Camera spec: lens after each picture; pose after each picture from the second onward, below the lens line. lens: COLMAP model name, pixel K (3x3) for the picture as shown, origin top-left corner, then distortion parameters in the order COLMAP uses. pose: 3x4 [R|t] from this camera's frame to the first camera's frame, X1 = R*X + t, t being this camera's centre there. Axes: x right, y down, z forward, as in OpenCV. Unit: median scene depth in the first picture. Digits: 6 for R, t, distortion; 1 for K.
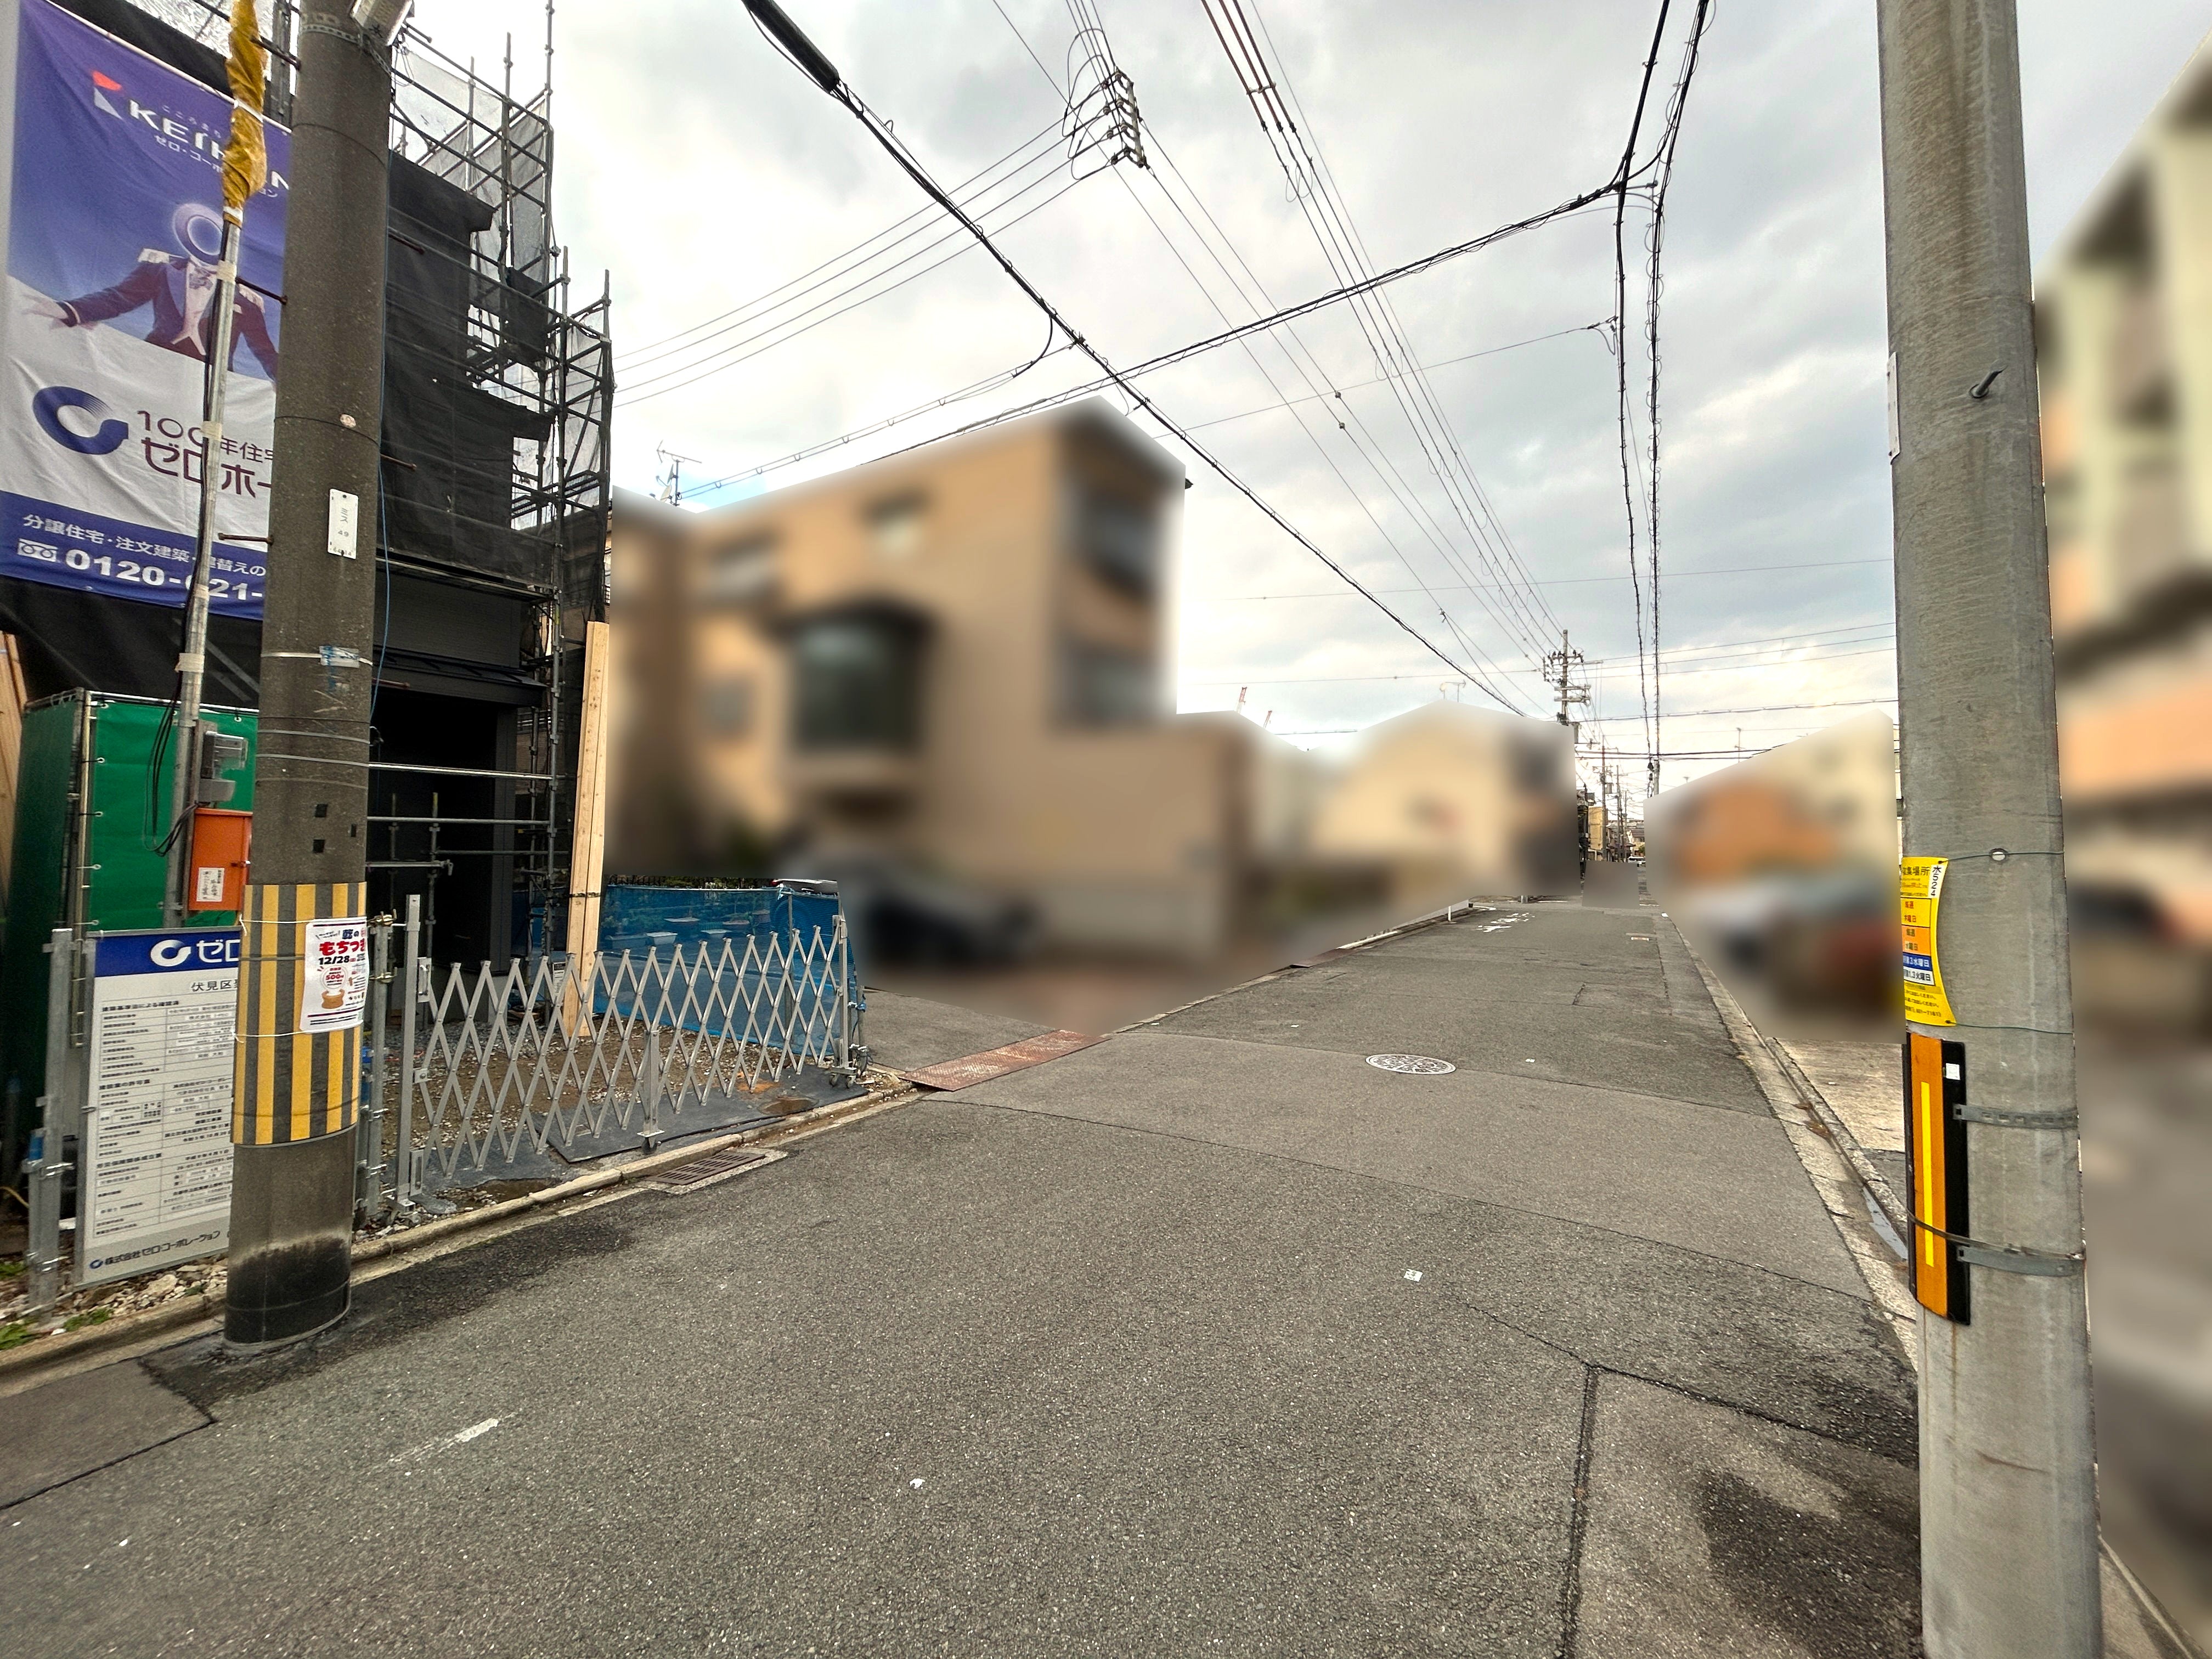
lens RADIAL K [[890.6, 0, 1104.3], [0, 890.6, 831.3], [0, 0, 1]] dist [-0.008975, 0.001169]
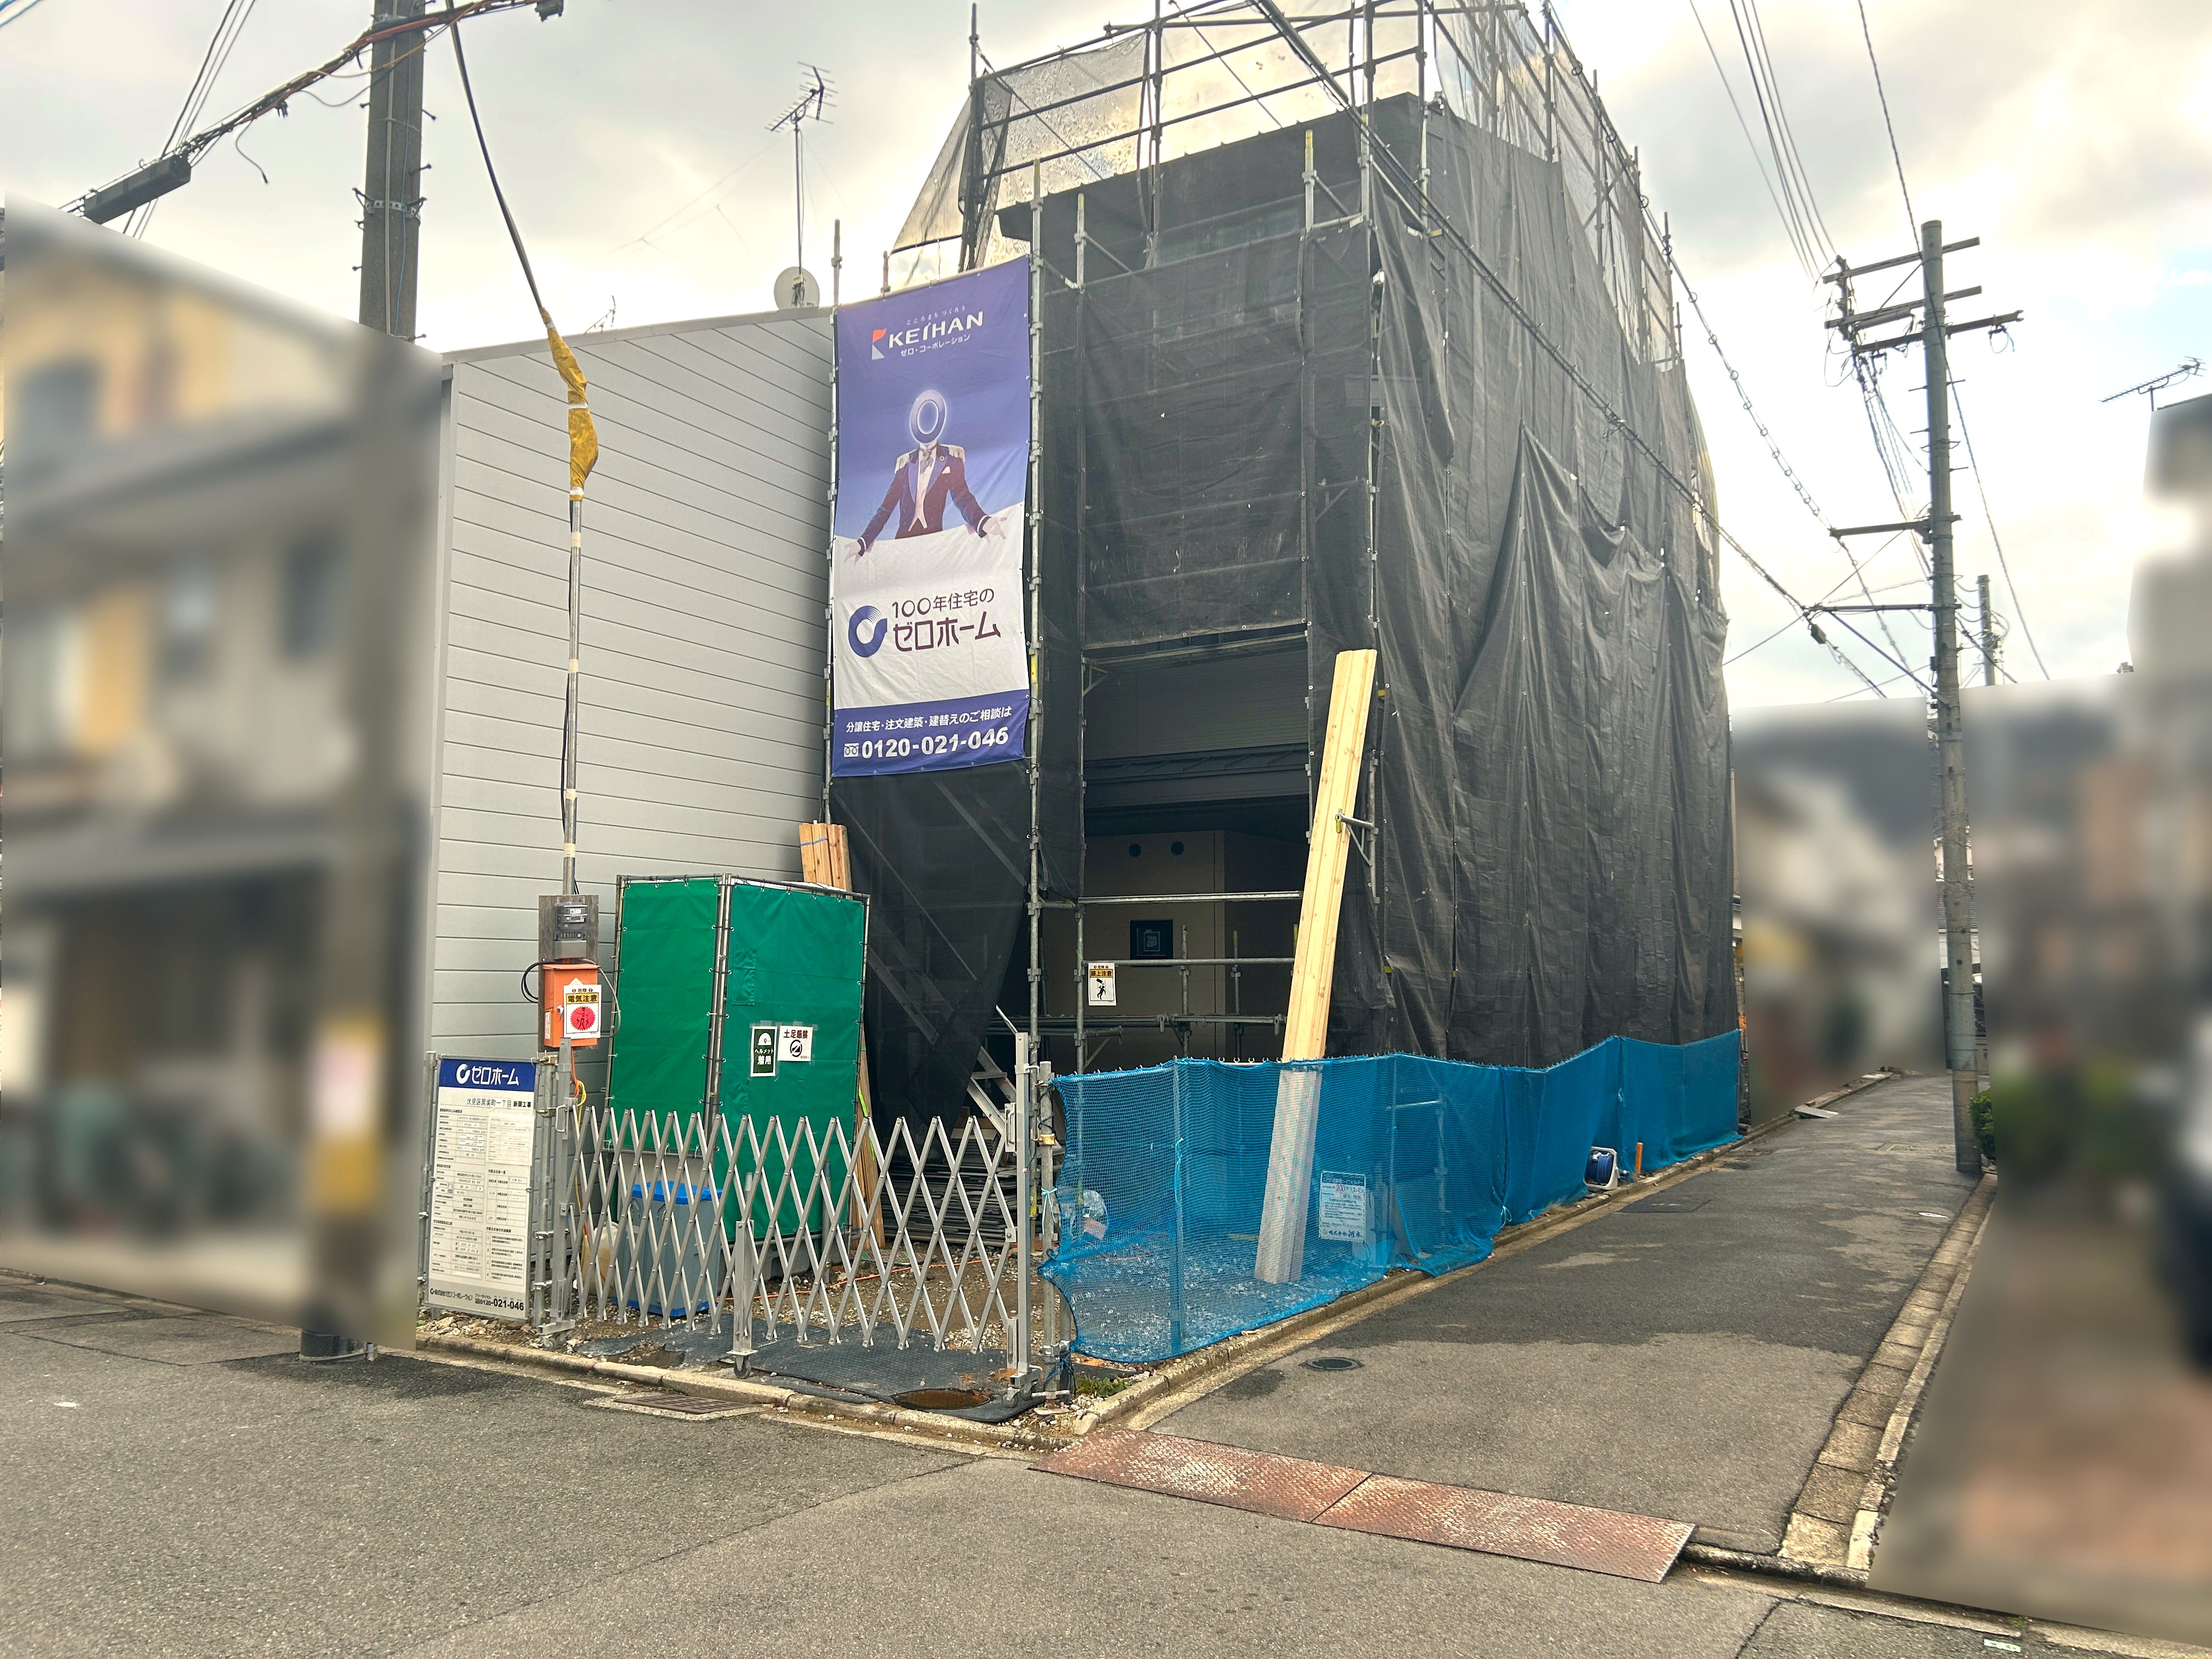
lens RADIAL K [[1657.7, 0, 1099.3], [0, 1657.7, 846.6], [0, 0, 1]] dist [0.042087, -0.034649]
pose [[0.018329, -0.096685, -0.995146, 0.994589], [0.018014, 0.995184, -0.096357, 0.035744], [0.999670, -0.016160, 0.019982, 1.248036]]
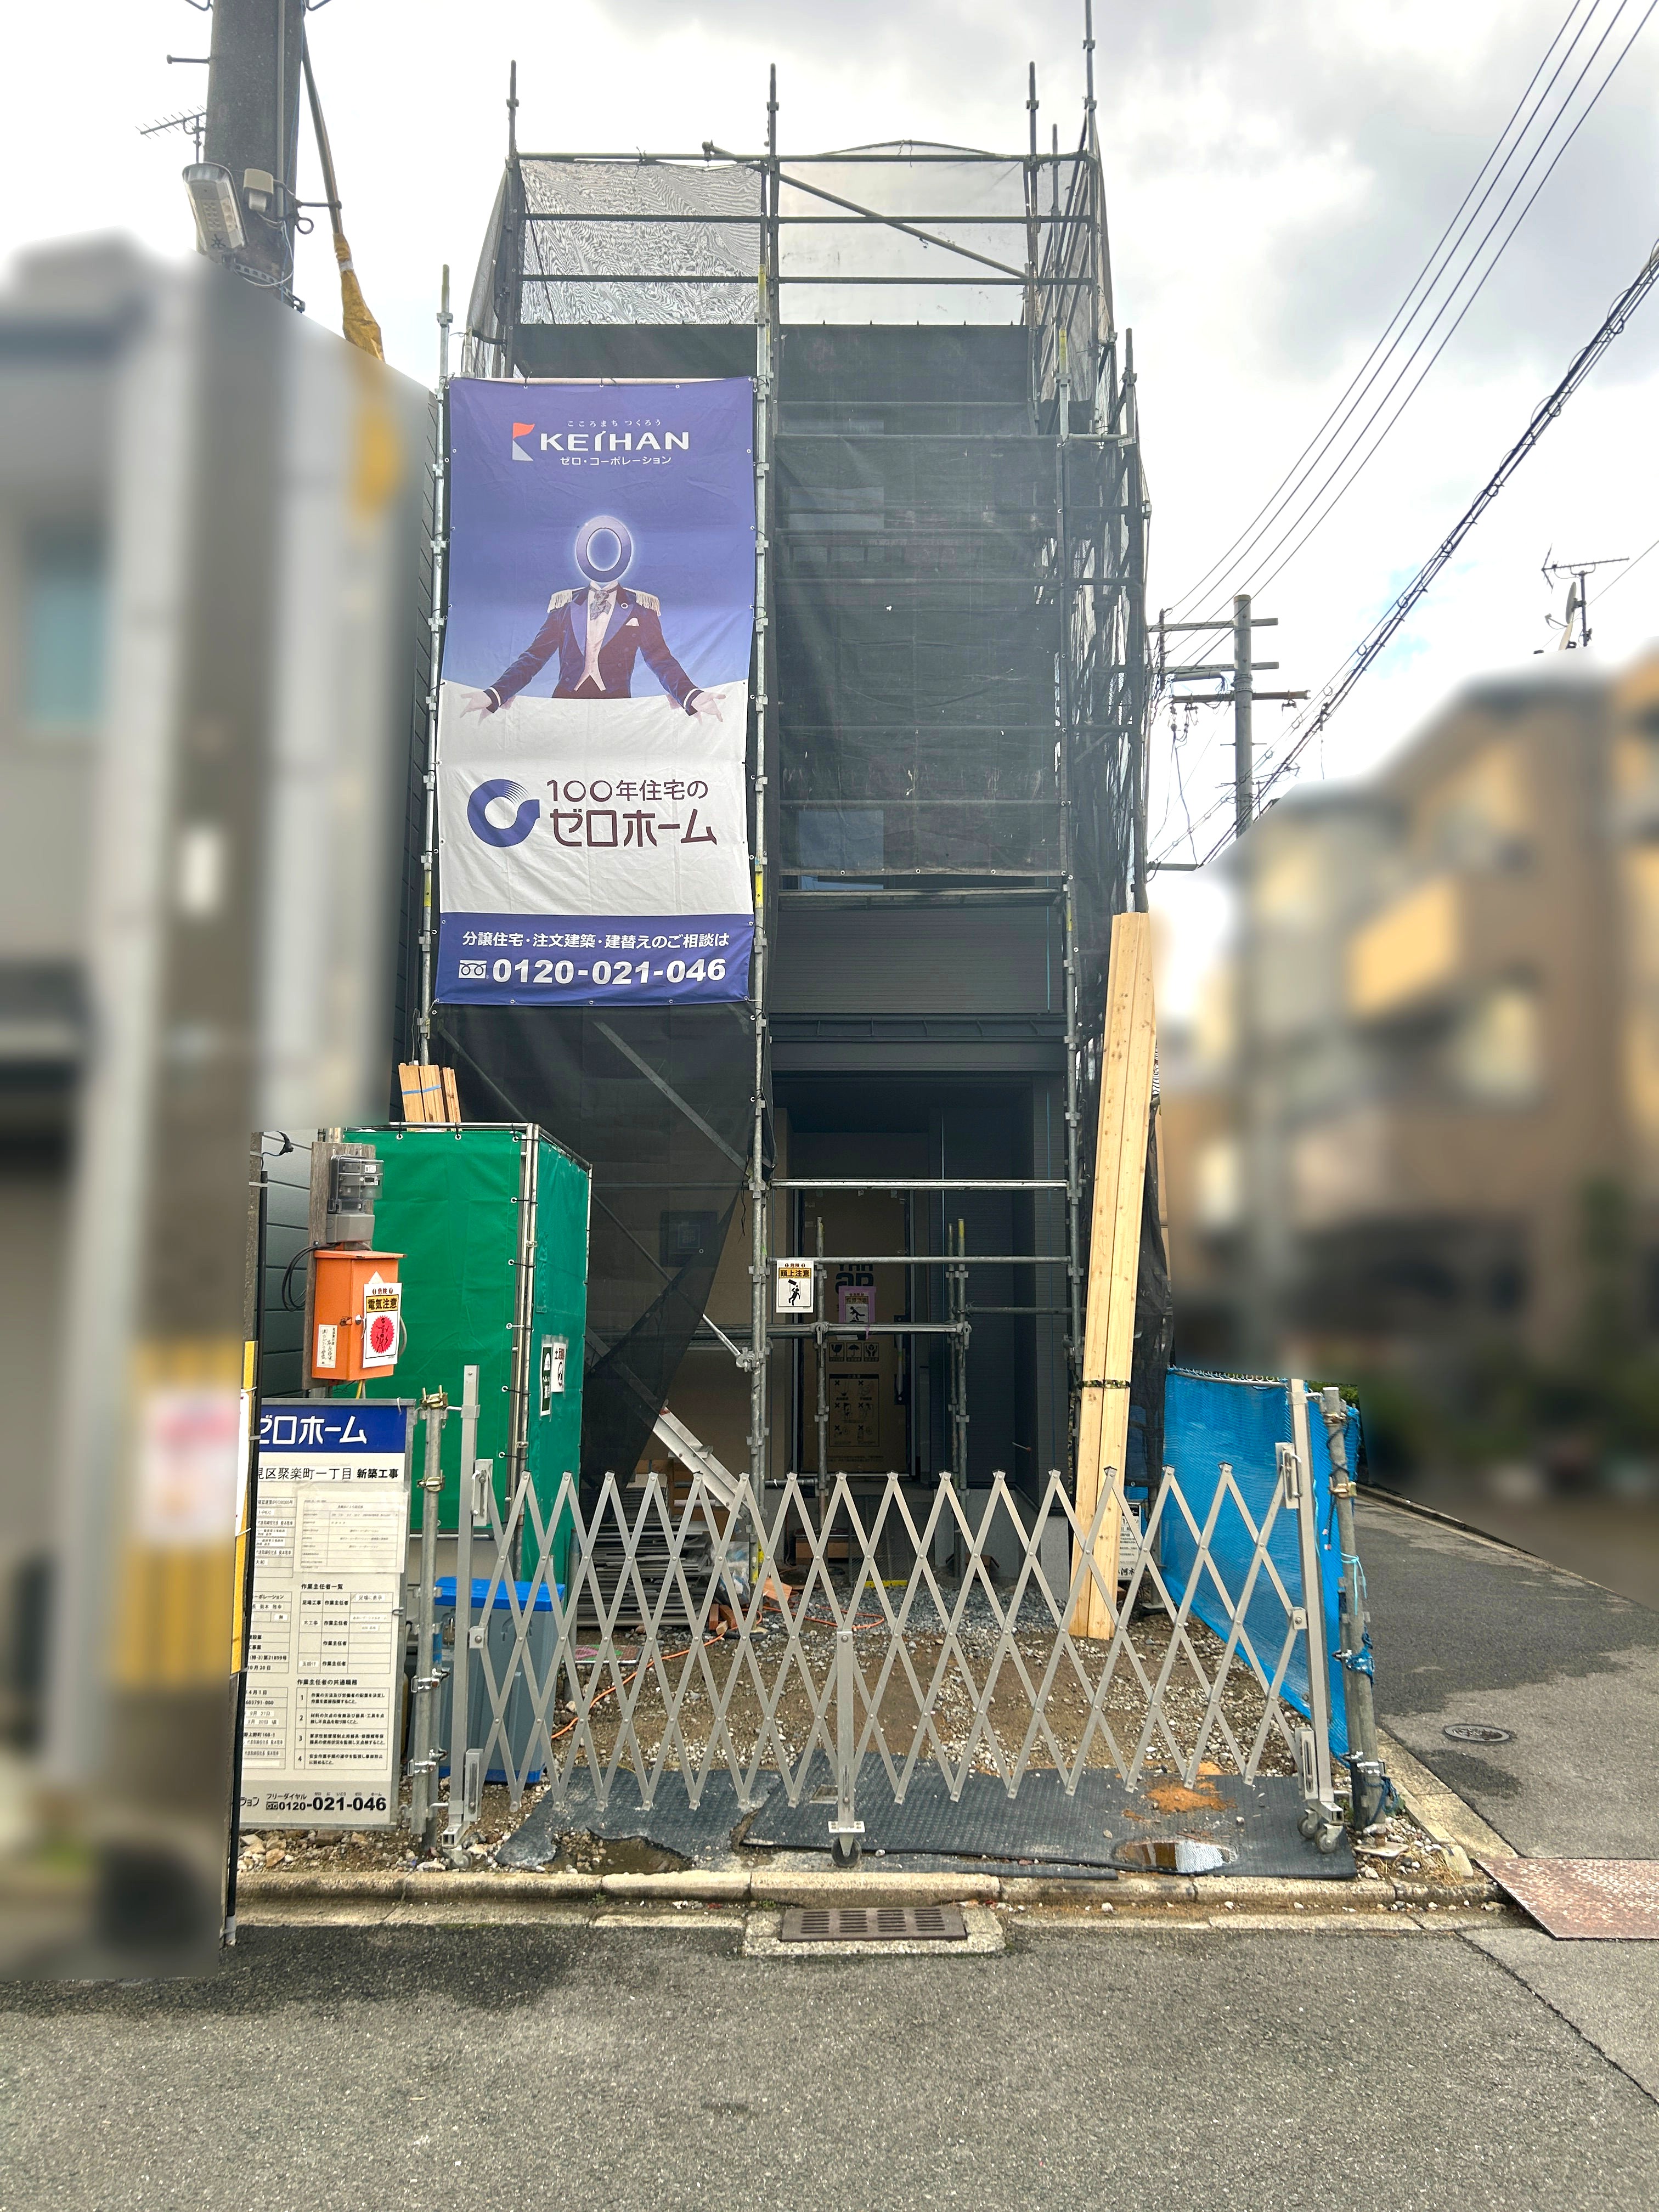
lens RADIAL K [[1657.7, 0, 843.3], [0, 1657.7, 1116.4], [0, 0, 1]] dist [0.042087, -0.034649]
pose [[0.524251, -0.103259, -0.845280, 0.375426], [0.020476, 0.993863, -0.108710, 0.019942], [0.851318, 0.039684, 0.523148, 0.432174]]
